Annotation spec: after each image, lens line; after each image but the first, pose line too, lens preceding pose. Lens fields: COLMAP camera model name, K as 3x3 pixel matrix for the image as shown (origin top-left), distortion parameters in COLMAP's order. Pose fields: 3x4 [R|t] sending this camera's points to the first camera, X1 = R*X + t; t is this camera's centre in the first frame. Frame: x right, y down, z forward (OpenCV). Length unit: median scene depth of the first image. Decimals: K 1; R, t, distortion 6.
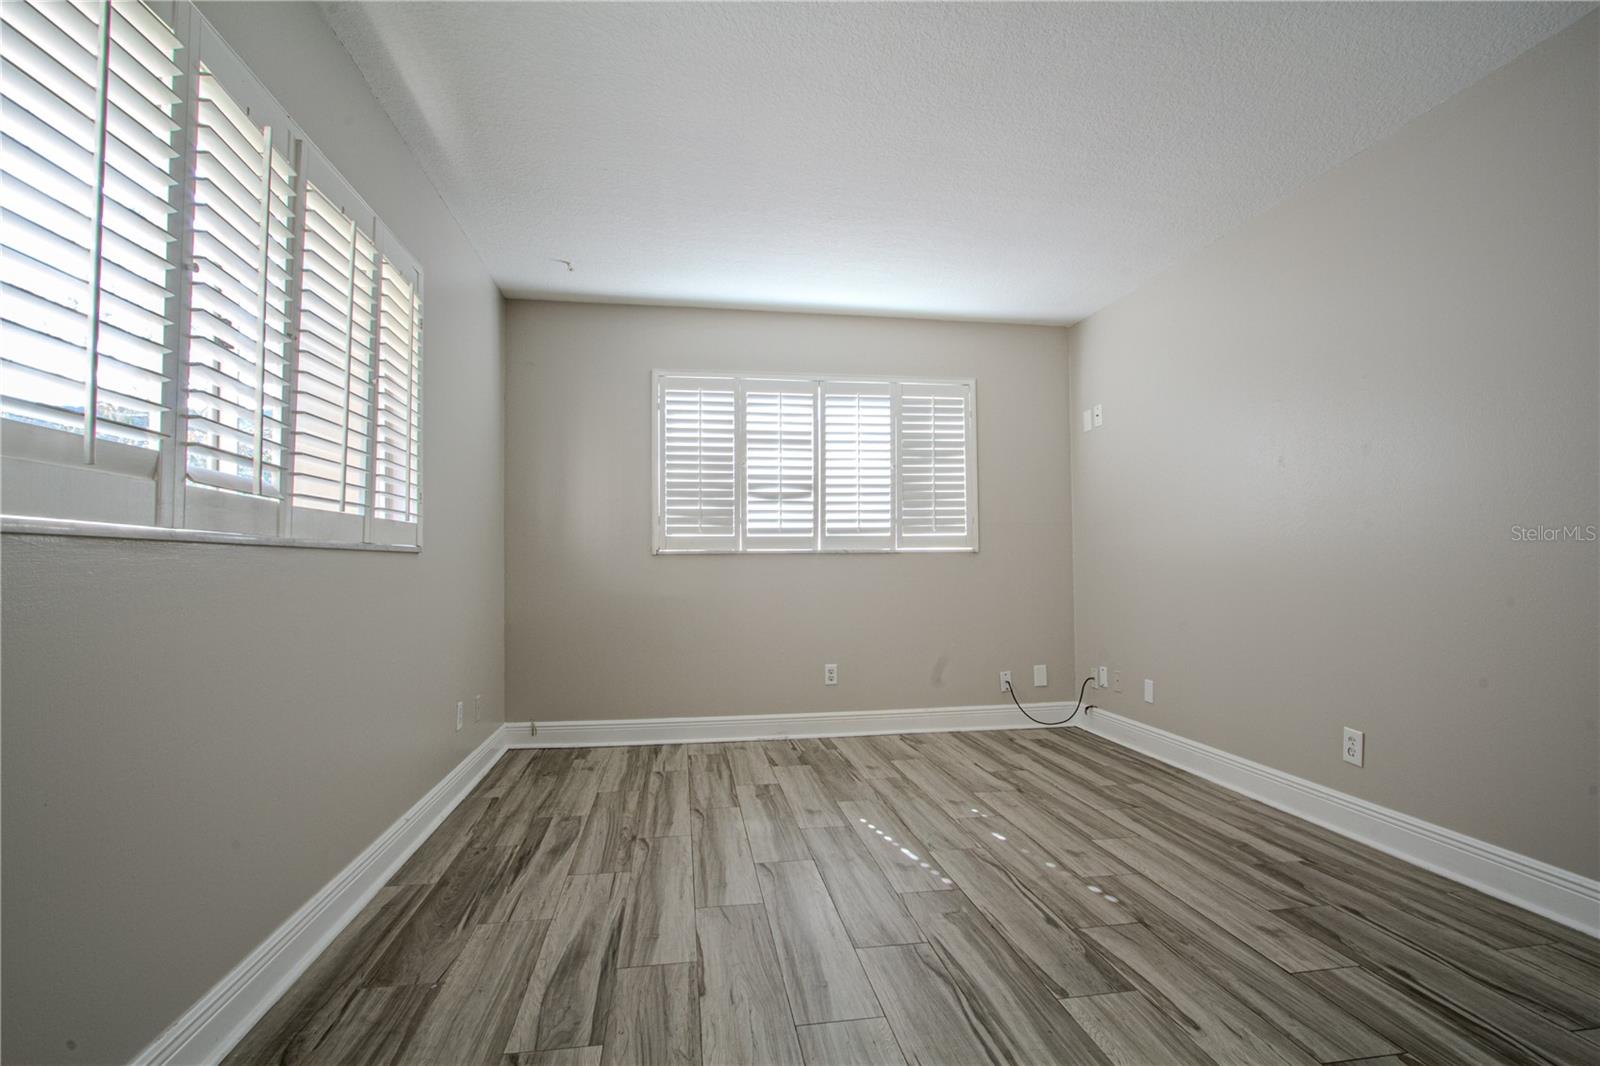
lens RADIAL K [[764.1, 0, 797.0], [0, 764.1, 533.7], [0, 0, 1]] dist [-0.013617, 0.000227]
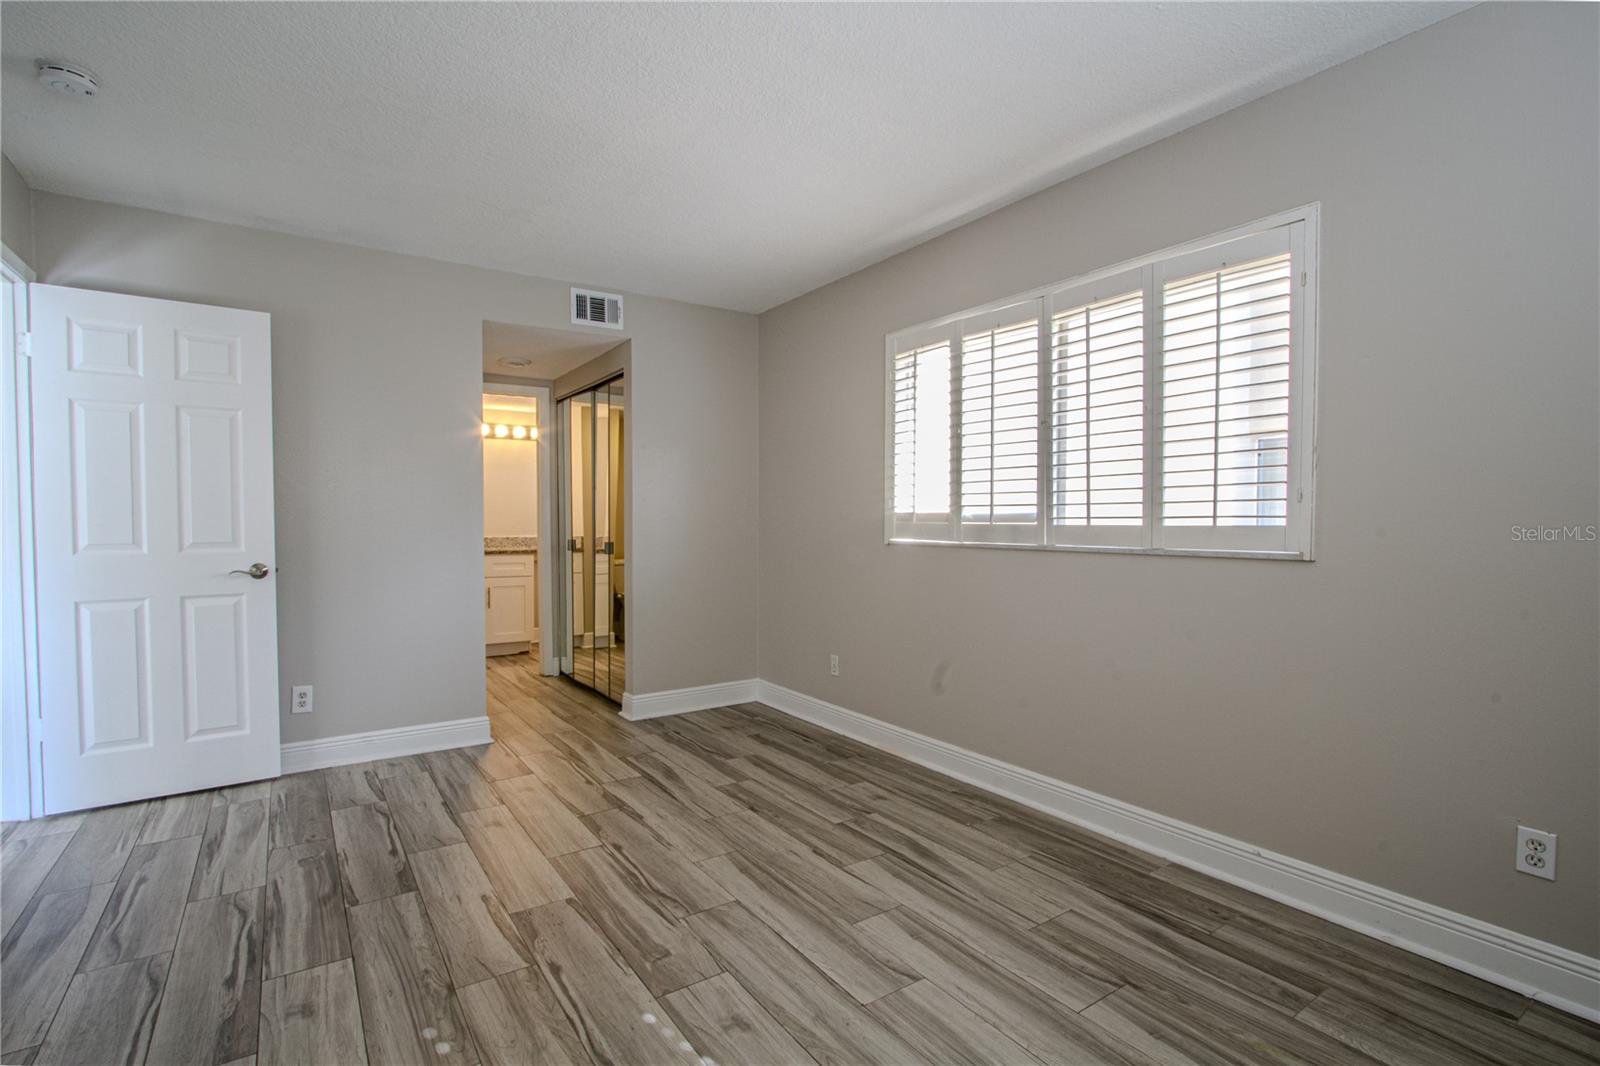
lens RADIAL K [[764.1, 0, 798.3], [0, 764.1, 535.0], [0, 0, 1]] dist [-0.013617, 0.000227]
pose [[-0.903587, 0.014697, -0.428153, 0.461612], [0.022722, 0.999649, -0.013638, -0.005601], [0.427802, -0.022052, -0.903604, 2.003780]]
